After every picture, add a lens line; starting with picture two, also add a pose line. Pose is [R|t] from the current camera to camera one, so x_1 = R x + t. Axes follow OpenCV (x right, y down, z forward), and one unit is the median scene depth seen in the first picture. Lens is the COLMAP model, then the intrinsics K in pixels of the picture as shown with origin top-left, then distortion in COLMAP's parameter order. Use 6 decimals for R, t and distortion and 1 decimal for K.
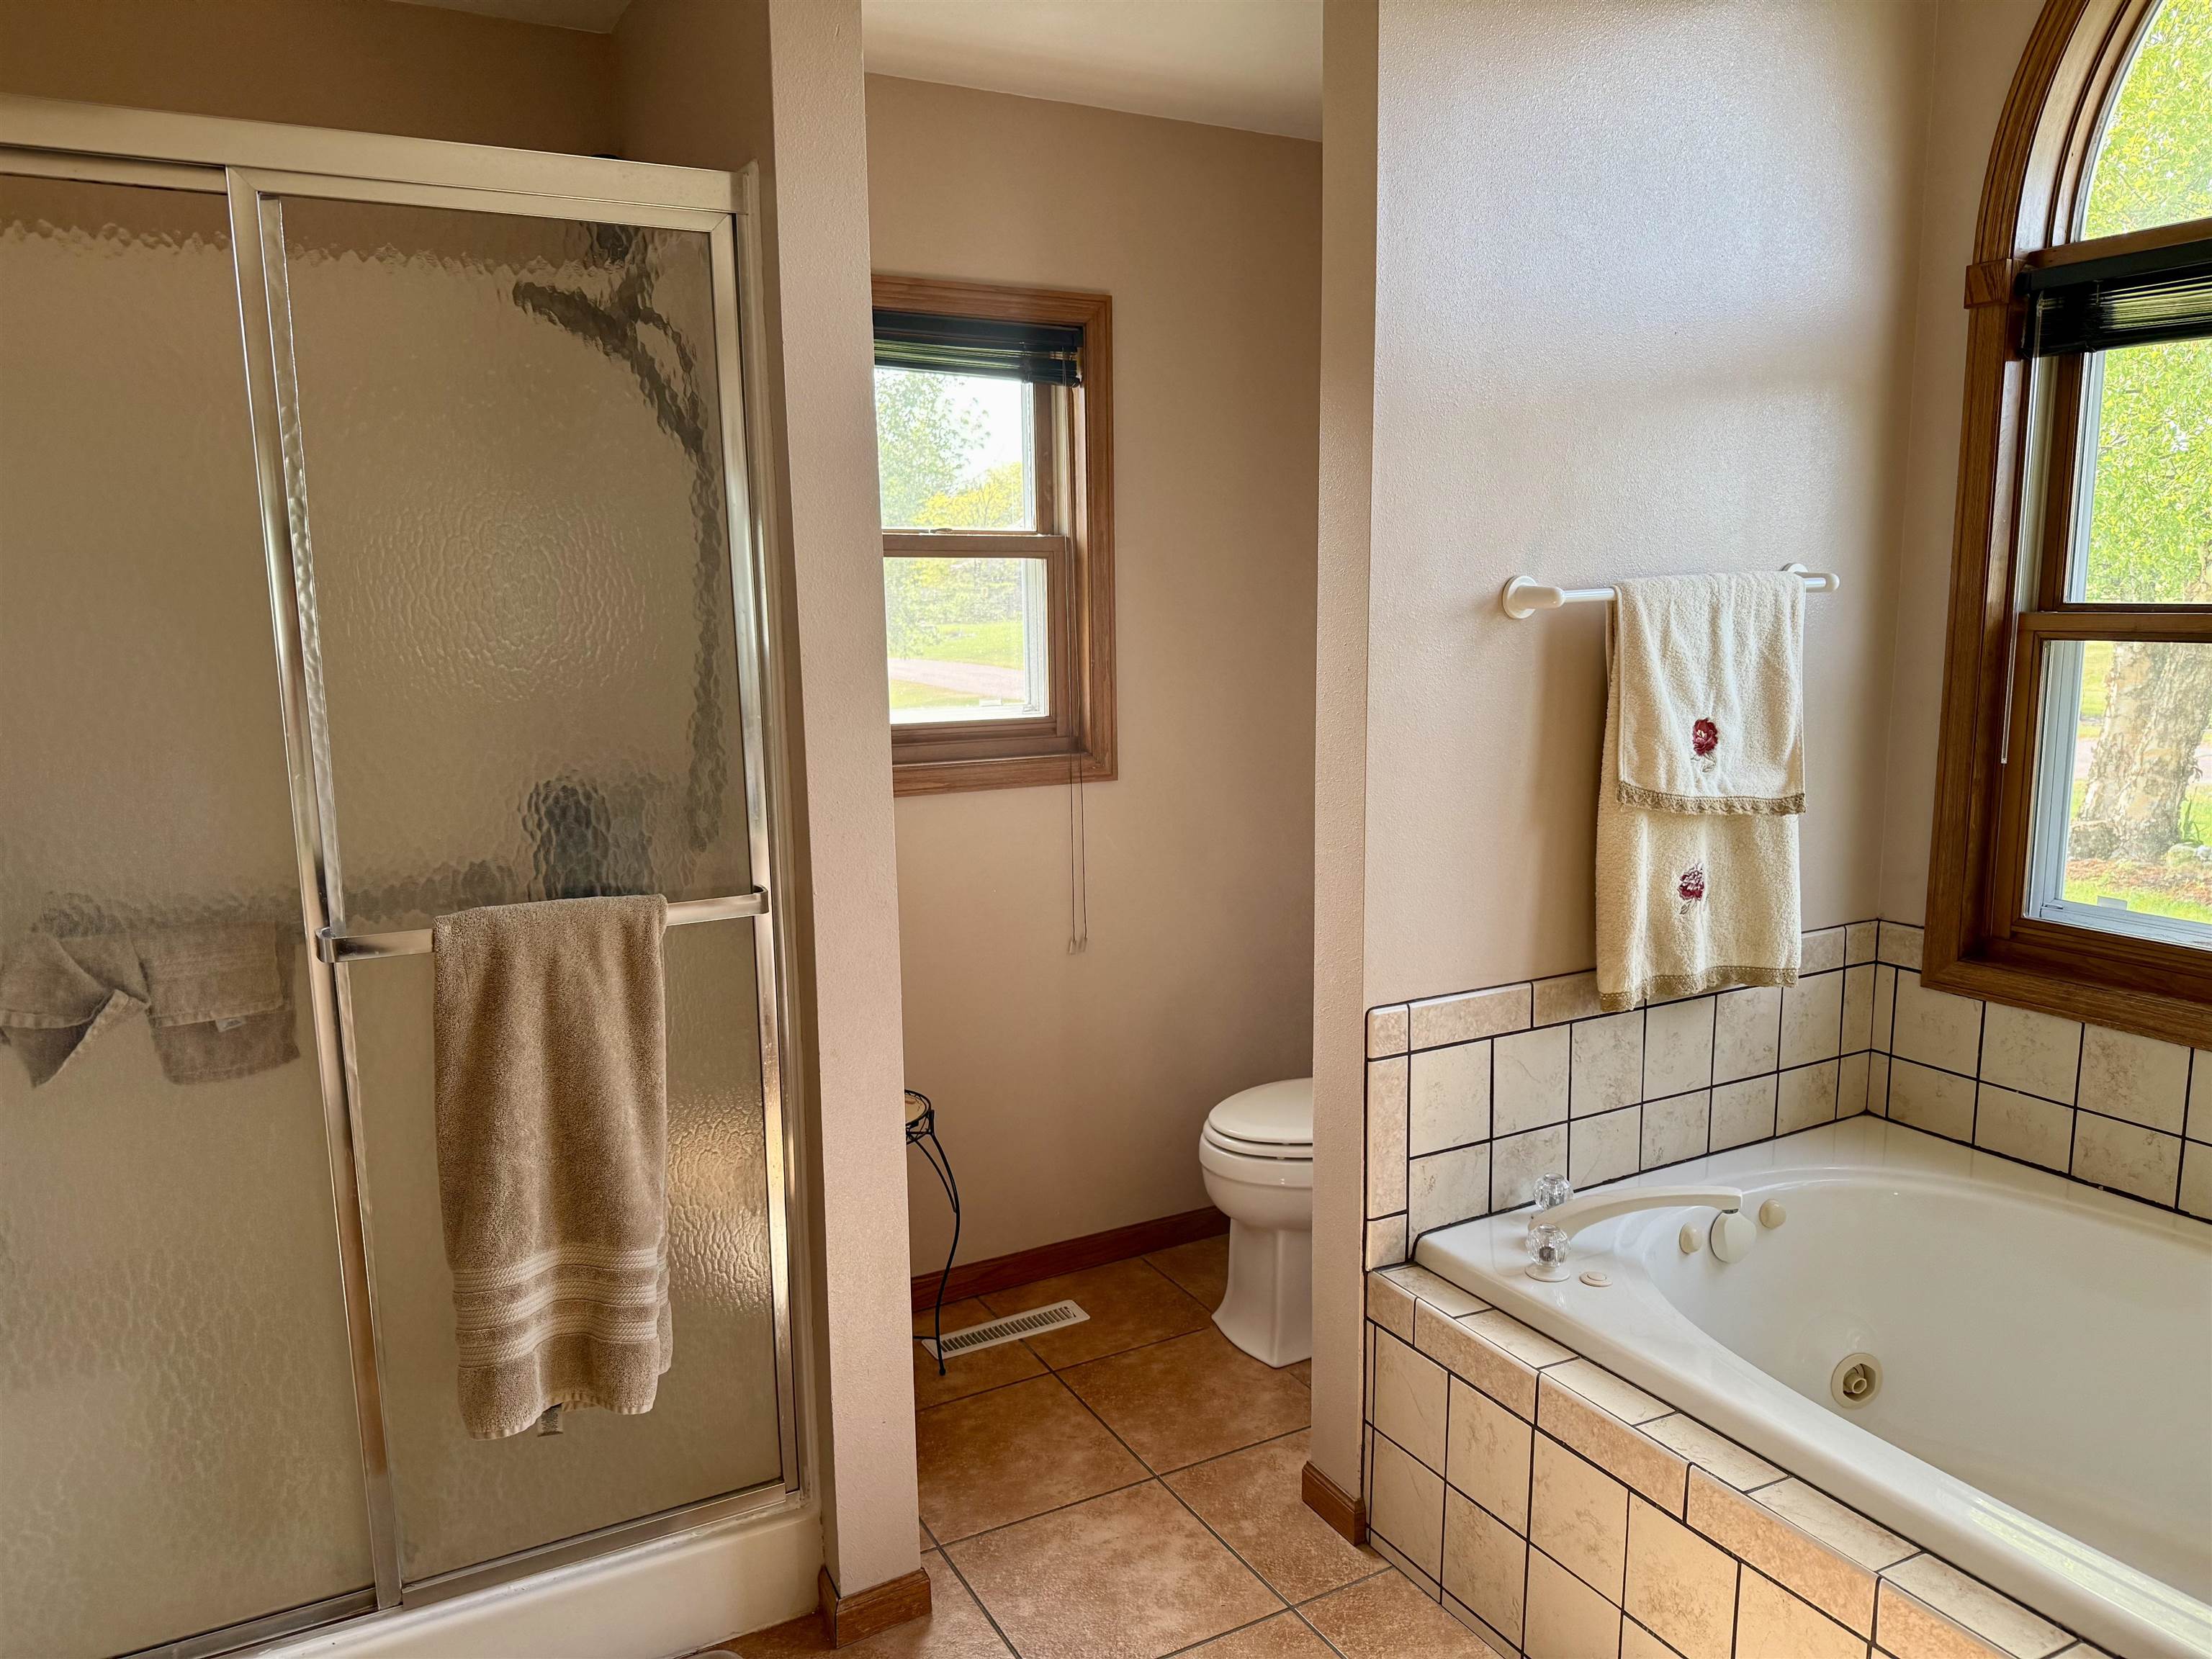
lens RADIAL K [[1526.3, 0, 1106.0], [0, 1526.3, 829.5], [0, 0, 1]] dist [-0.078815, 0.000135]
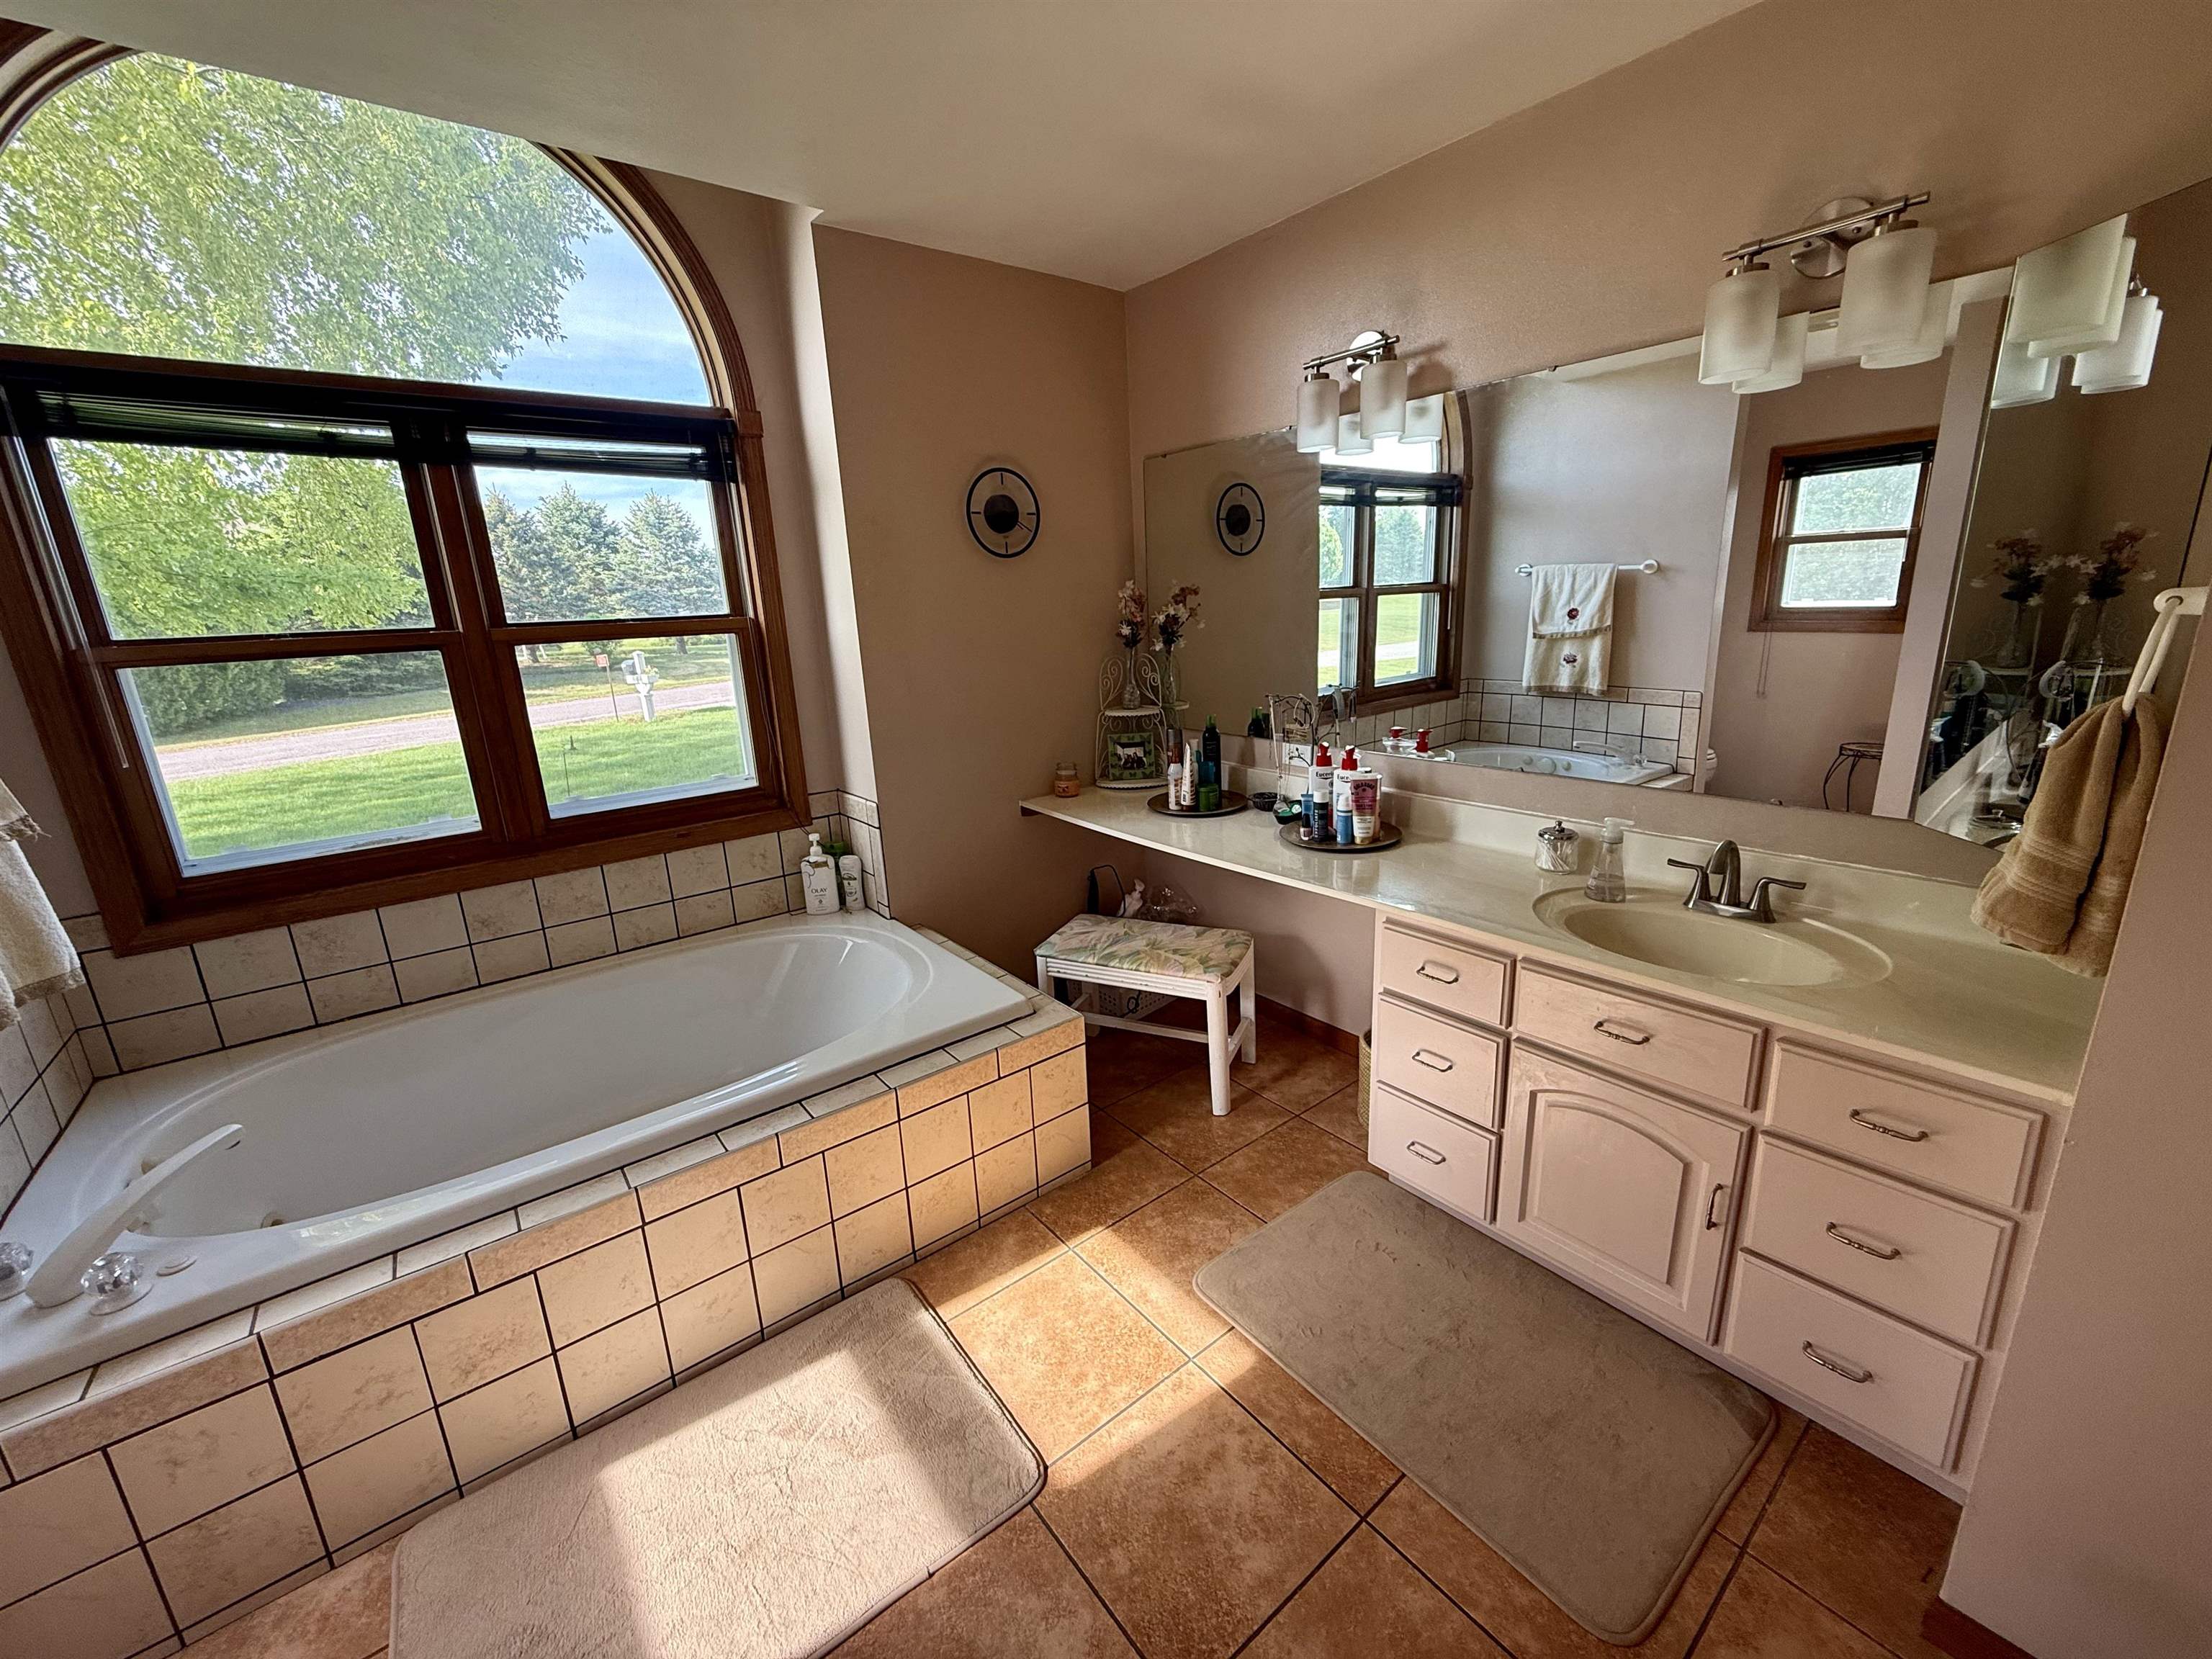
lens RADIAL K [[868.0, 0, 1106.0], [0, 868.0, 829.5], [0, 0, 1]] dist [-0.000658, -0.000265]
pose [[-0.168649, -0.244870, 0.954776, -0.274750], [0.181038, 0.944477, 0.274206, -0.048602], [-0.968908, 0.219095, -0.114955, 0.289854]]
